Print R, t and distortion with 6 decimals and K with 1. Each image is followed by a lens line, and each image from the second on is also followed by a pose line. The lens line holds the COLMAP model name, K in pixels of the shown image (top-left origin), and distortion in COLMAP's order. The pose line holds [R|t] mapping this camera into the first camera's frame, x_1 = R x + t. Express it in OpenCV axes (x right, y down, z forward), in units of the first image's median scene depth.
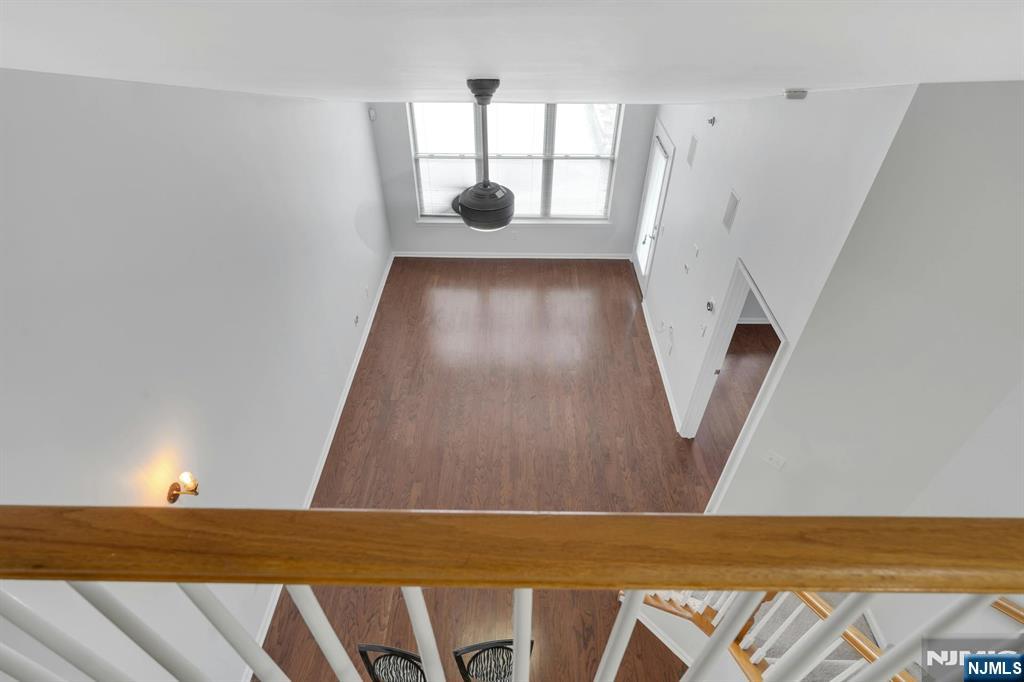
lens RADIAL K [[535.3, 0, 511.1], [0, 535.3, 342.2], [0, 0, 1]] dist [0.002984, 0.000067]
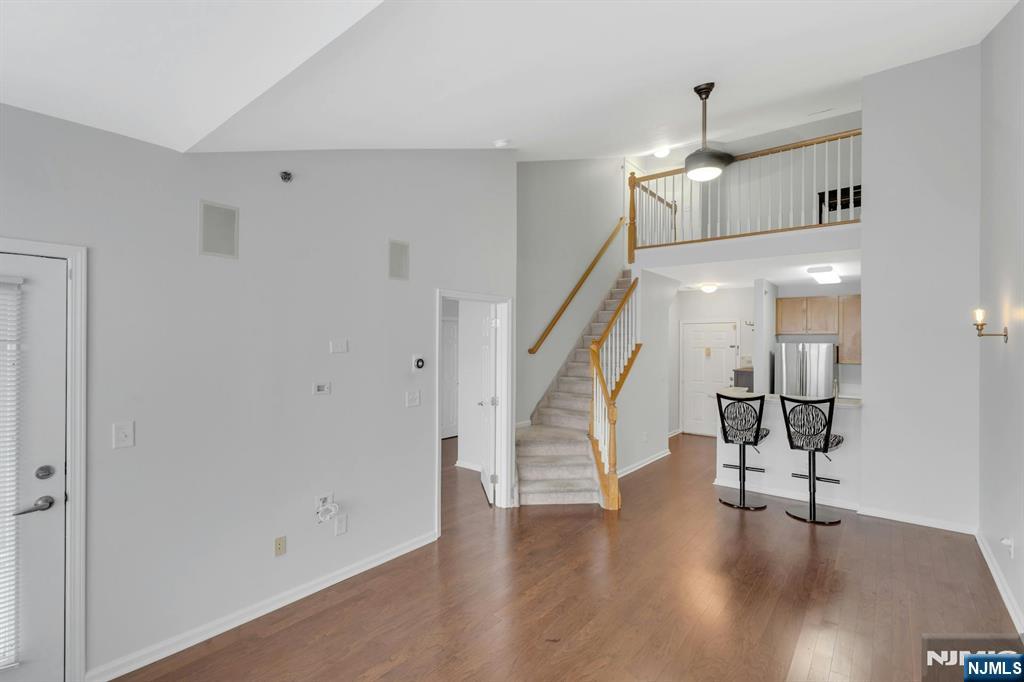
lens RADIAL K [[467.2, 0, 516.8], [0, 467.2, 337.0], [0, 0, 1]] dist [-0.008324, 0.002805]
pose [[-0.792230, -0.006227, 0.610190, -0.167823], [0.392418, 0.760566, 0.517250, -0.299748], [-0.467311, 0.649231, -0.600100, 0.910999]]
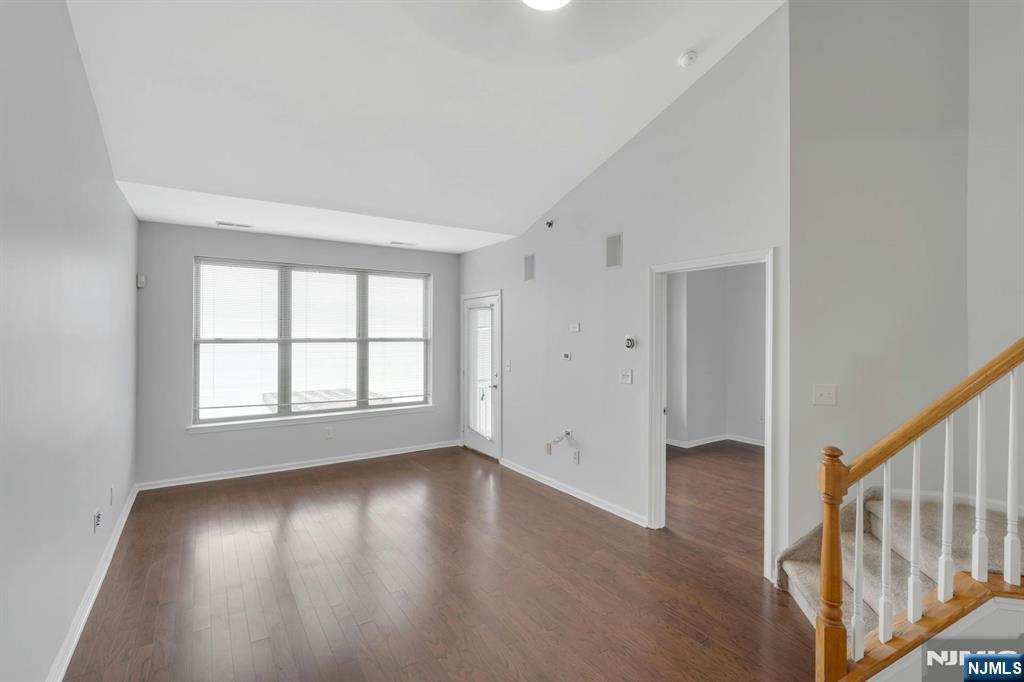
lens RADIAL K [[467.2, 0, 506.1], [0, 467.2, 336.5], [0, 0, 1]] dist [-0.008324, 0.002805]
pose [[0.827049, -0.003357, 0.562120, -0.186957], [0.369559, 0.756752, -0.539214, 0.194145], [-0.423576, 0.653693, 0.627111, 0.371647]]
